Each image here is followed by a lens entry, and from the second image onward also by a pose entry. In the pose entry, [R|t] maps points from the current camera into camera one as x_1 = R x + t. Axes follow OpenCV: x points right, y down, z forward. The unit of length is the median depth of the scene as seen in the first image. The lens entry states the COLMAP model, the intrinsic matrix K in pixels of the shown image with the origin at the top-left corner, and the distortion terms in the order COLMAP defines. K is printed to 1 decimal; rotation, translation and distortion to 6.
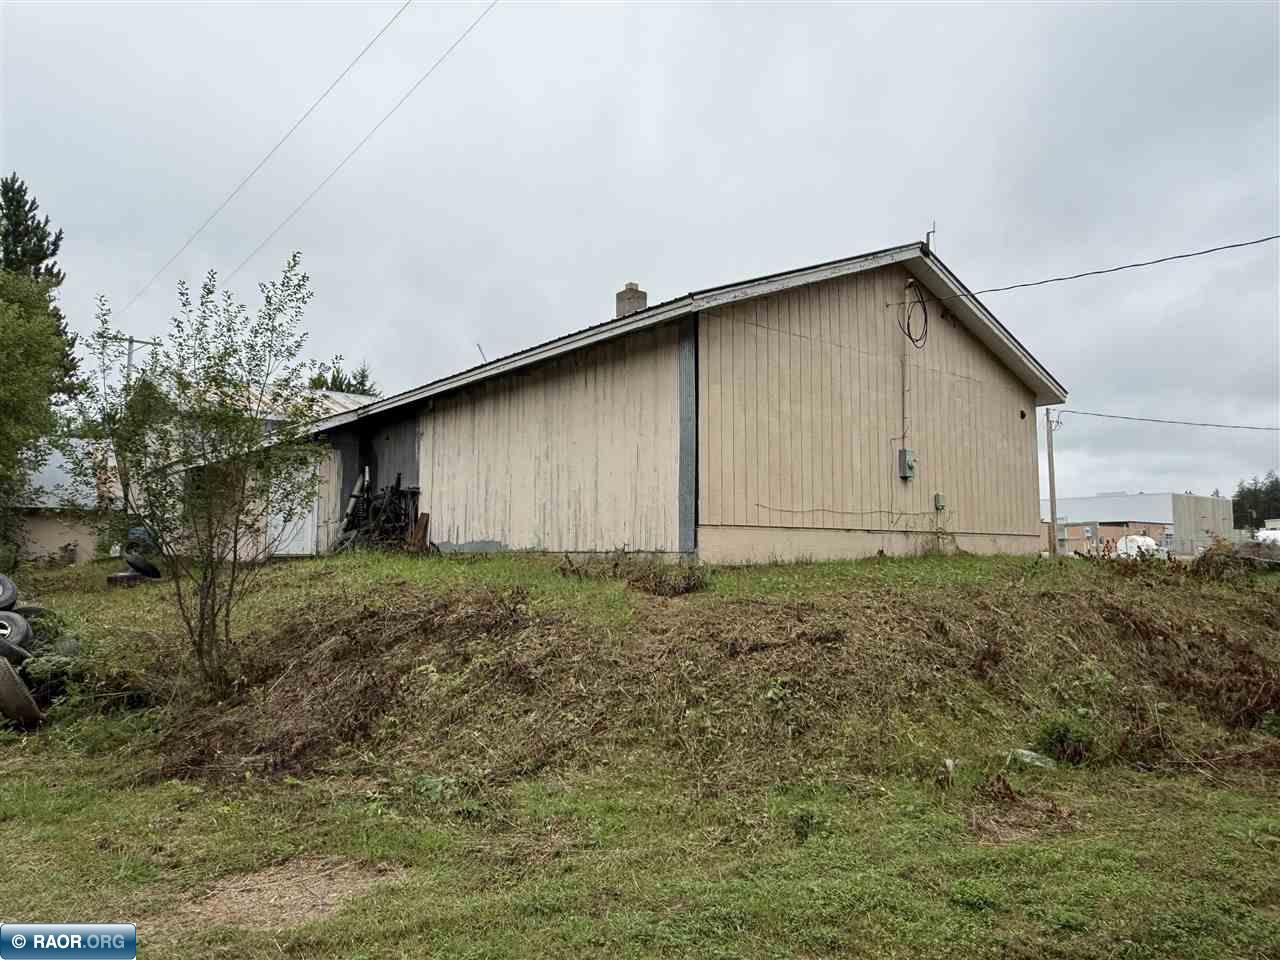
lens RADIAL K [[850.0, 0, 645.2], [0, 850.0, 475.3], [0, 0, 1]] dist [-0.003341, 0.003605]
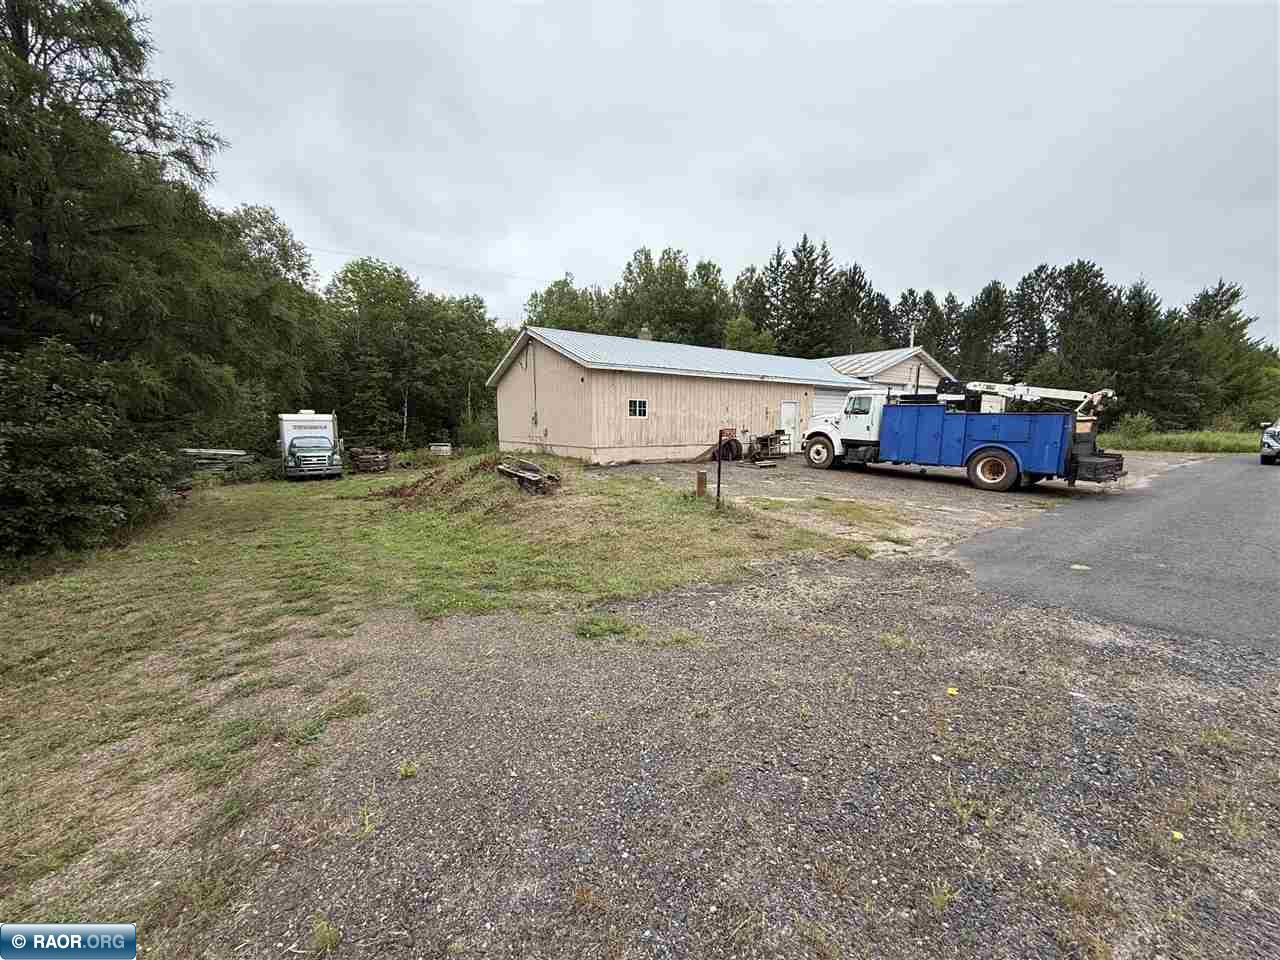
lens RADIAL K [[509.4, 0, 635.4], [0, 509.4, 481.5], [0, 0, 1]] dist [-0.000747, -0.000518]
pose [[-0.082829, 0.109120, -0.990572, 2.137062], [0.093628, 0.990443, 0.101277, 0.059895], [0.992156, -0.084356, -0.092254, 1.679341]]
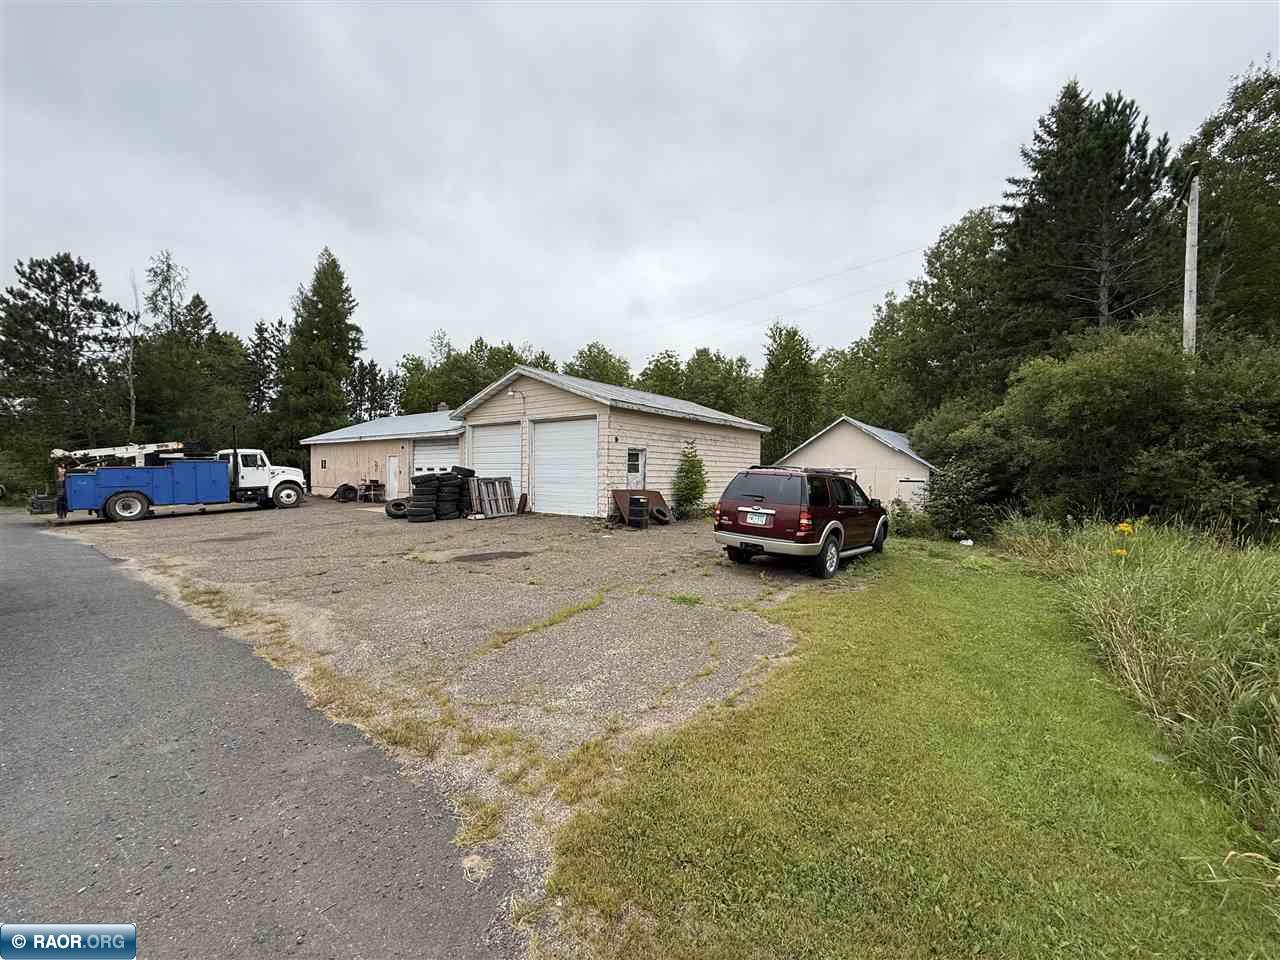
lens RADIAL K [[509.4, 0, 635.4], [0, 509.4, 481.5], [0, 0, 1]] dist [-0.000747, -0.000518]
pose [[-0.977198, -0.008944, -0.212142, -0.442190], [0.006840, 0.997268, -0.073555, 0.288622], [0.212220, -0.073328, -0.974467, 4.455621]]
